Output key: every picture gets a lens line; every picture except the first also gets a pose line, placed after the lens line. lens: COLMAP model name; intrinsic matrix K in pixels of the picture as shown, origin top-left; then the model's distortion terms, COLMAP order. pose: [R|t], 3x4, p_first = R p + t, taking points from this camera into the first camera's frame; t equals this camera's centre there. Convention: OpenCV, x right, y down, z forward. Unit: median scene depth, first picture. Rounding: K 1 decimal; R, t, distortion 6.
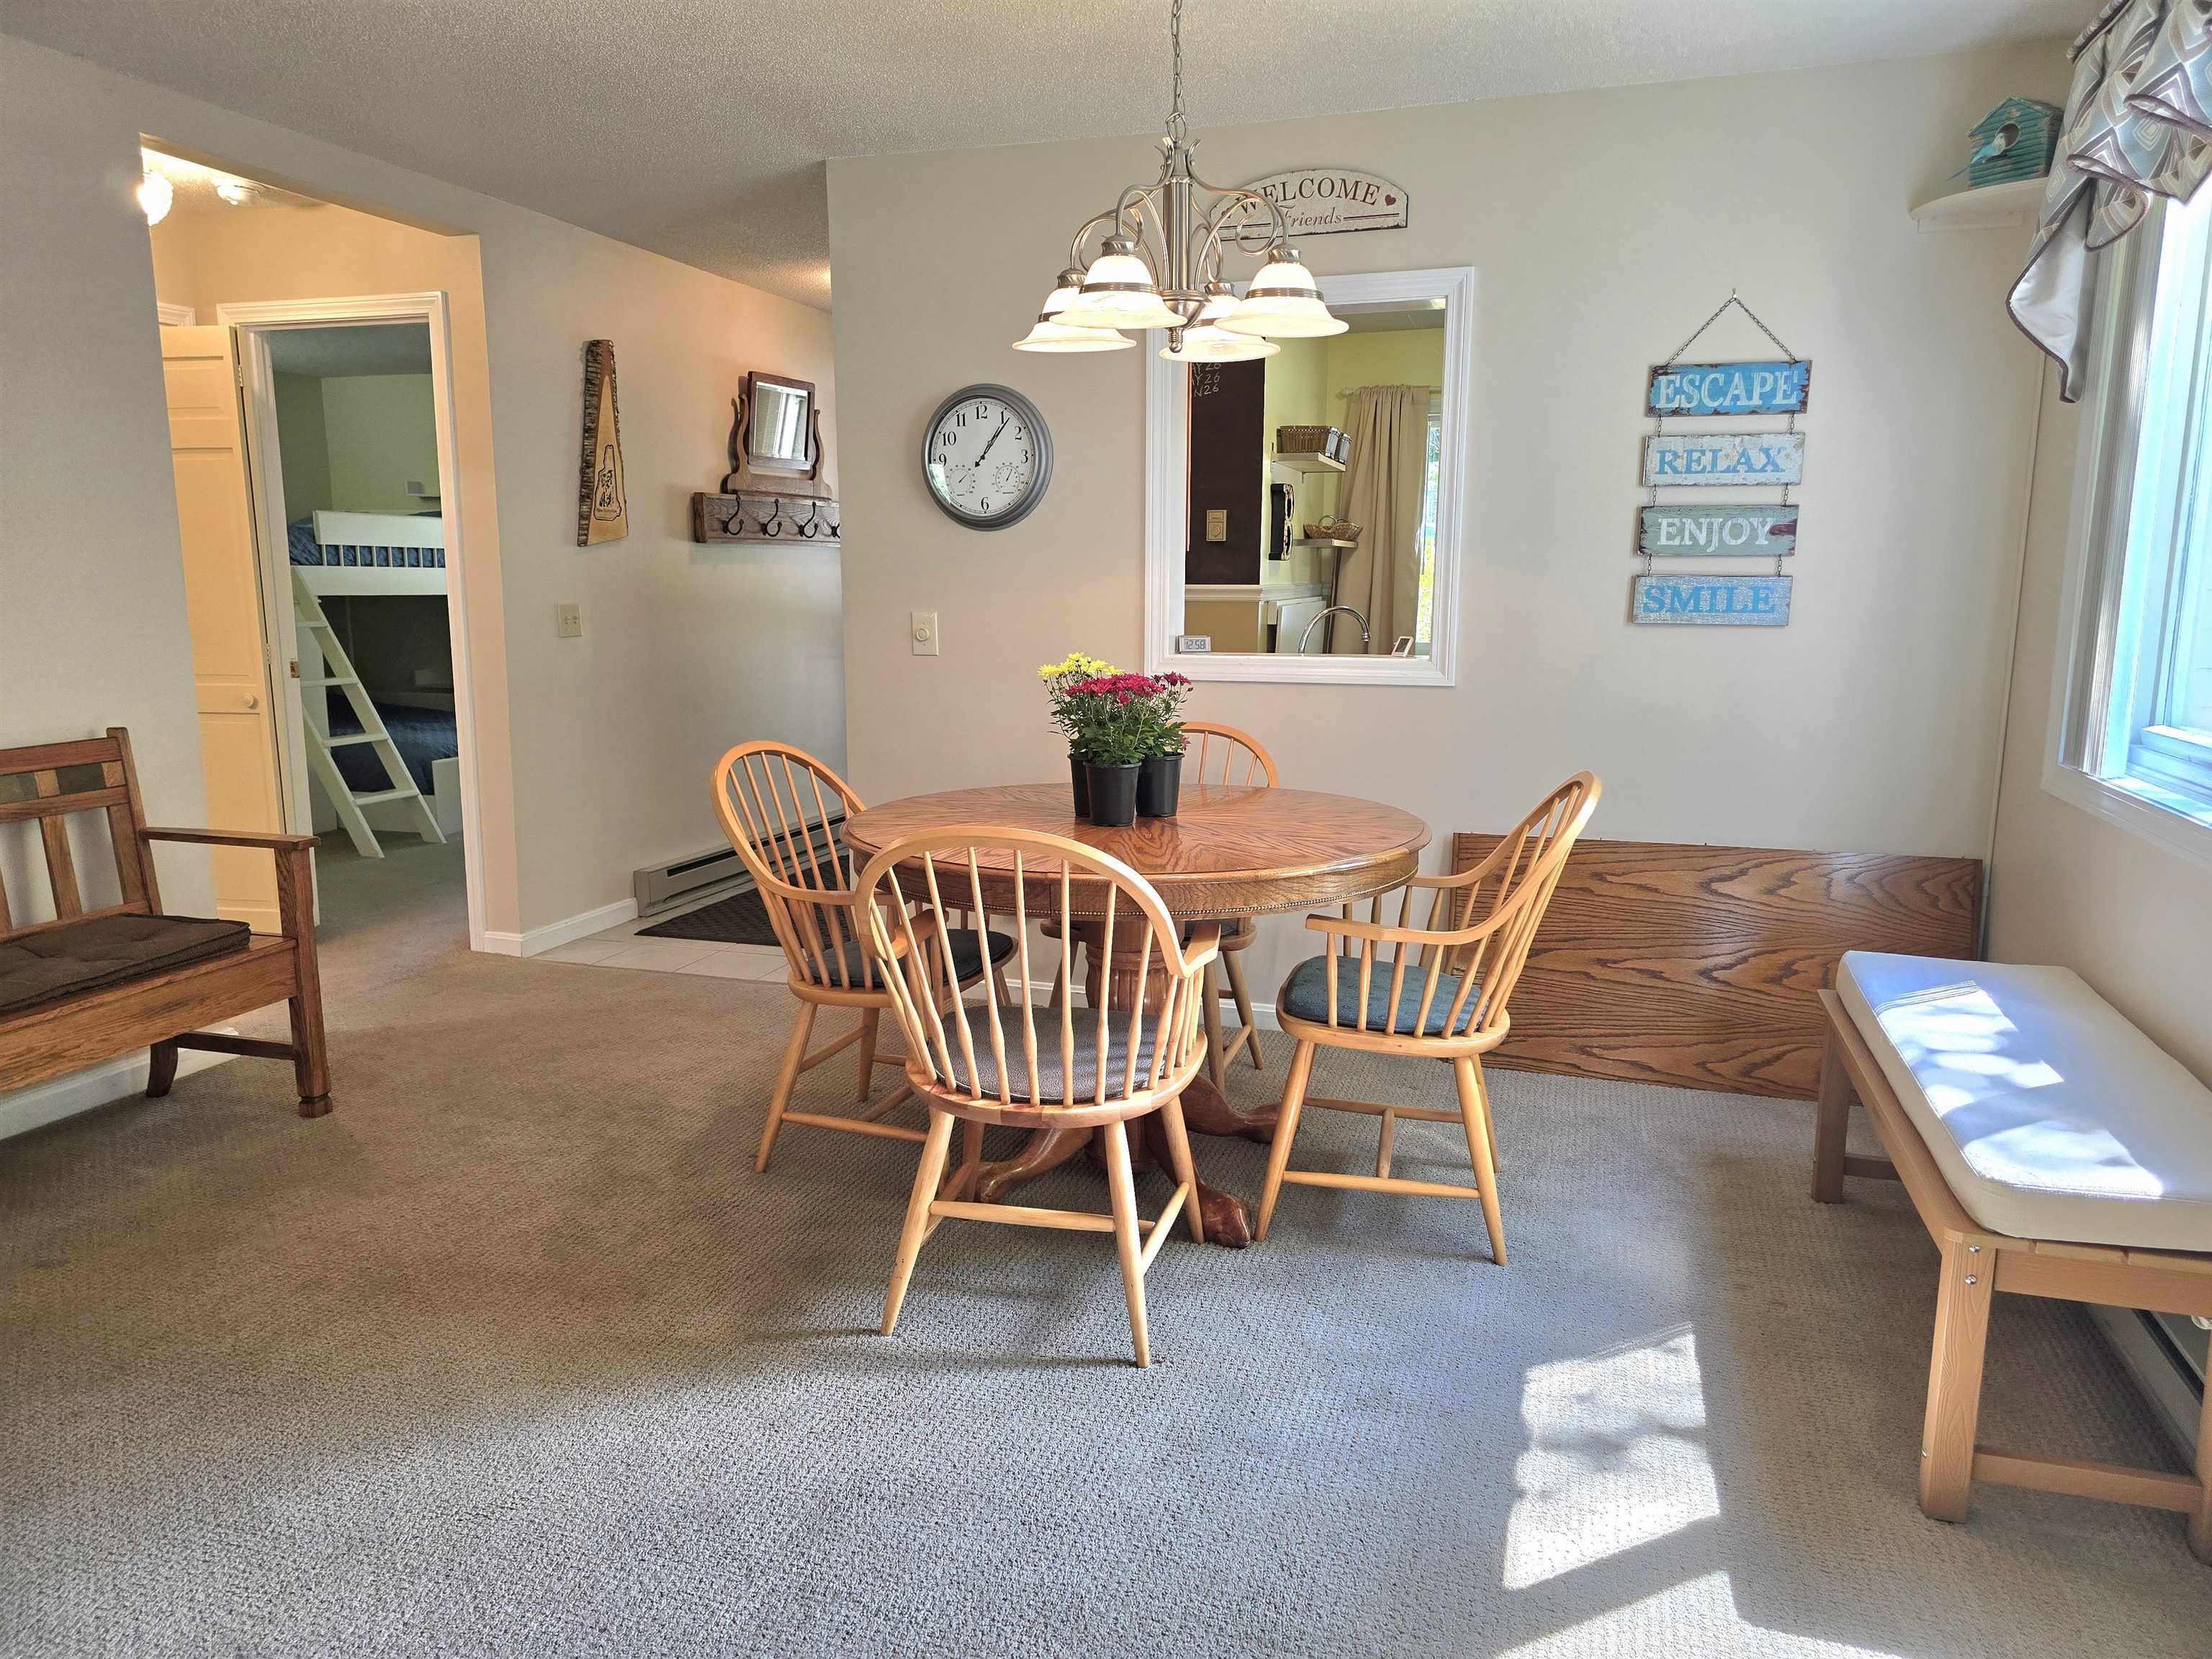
lens RADIAL K [[1491.2, 0, 1117.4], [0, 1491.2, 818.1], [0, 0, 1]] dist [0.050529, -0.039194]
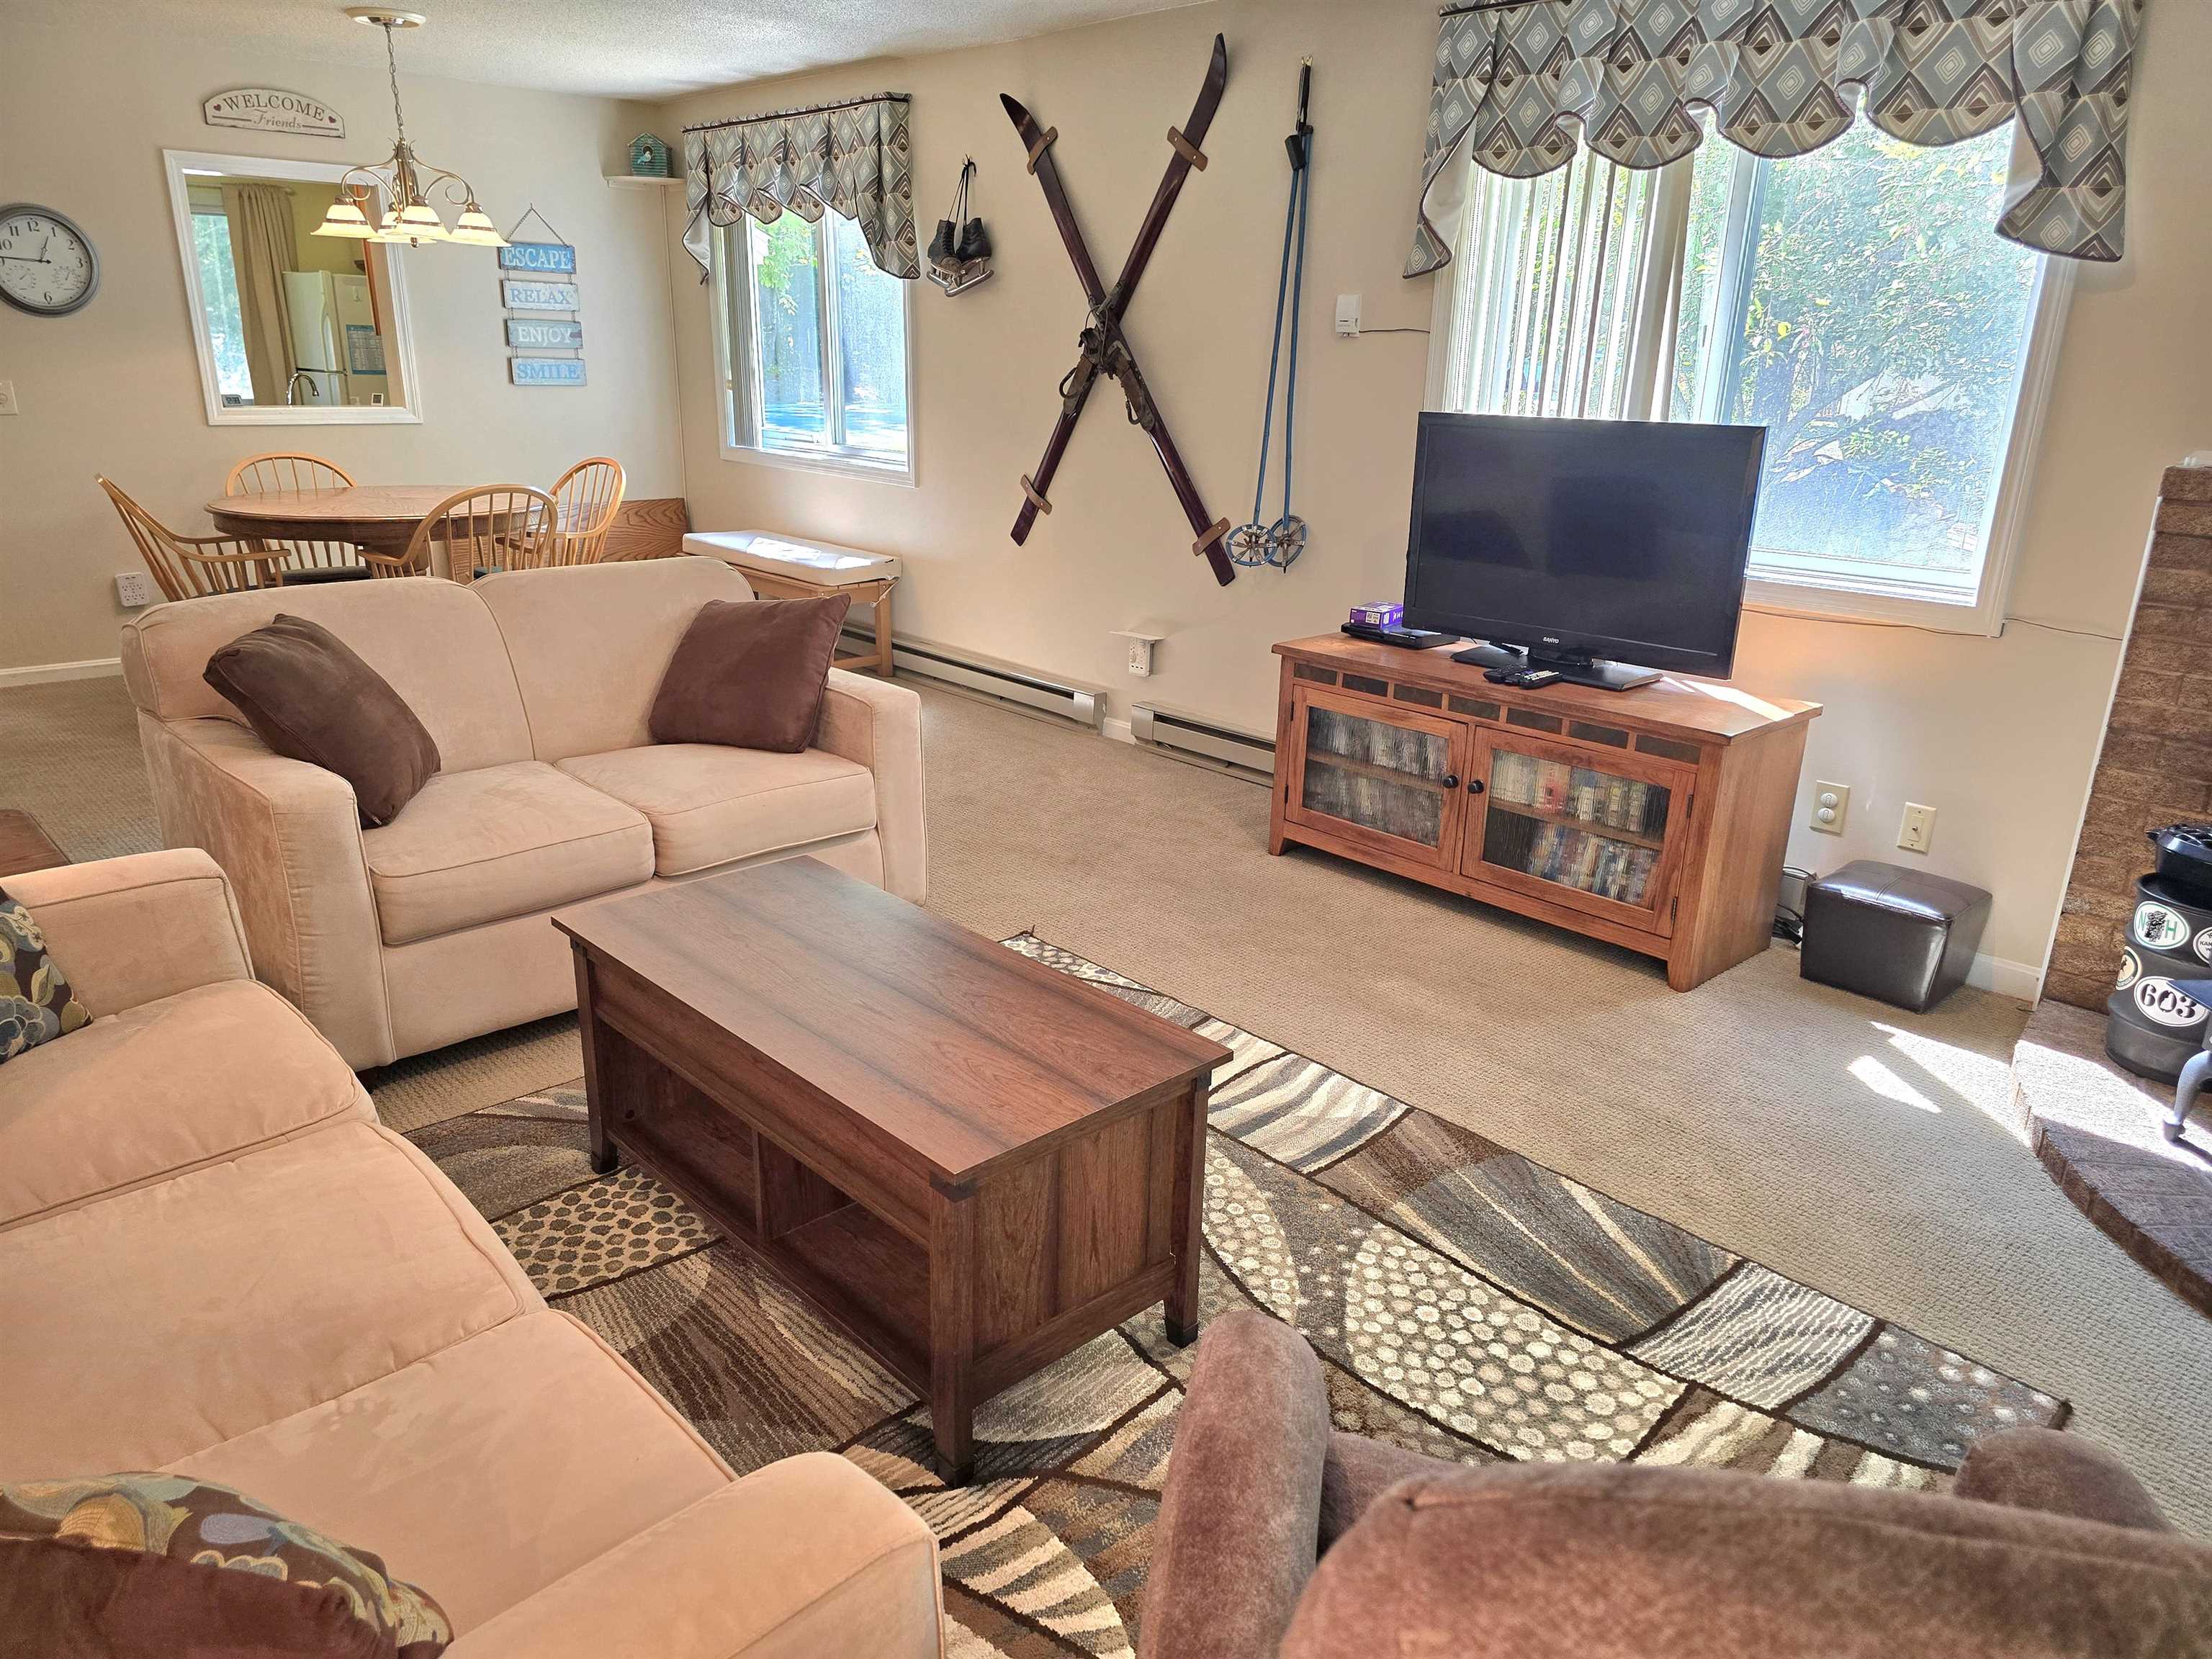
lens RADIAL K [[1491.2, 0, 1126.1], [0, 1491.2, 836.4], [0, 0, 1]] dist [0.050529, -0.039194]
pose [[0.485610, -0.265652, 0.832834, -1.008162], [0.119164, 0.963931, 0.237986, 0.057341], [-0.866016, -0.016325, 0.499750, -0.611553]]
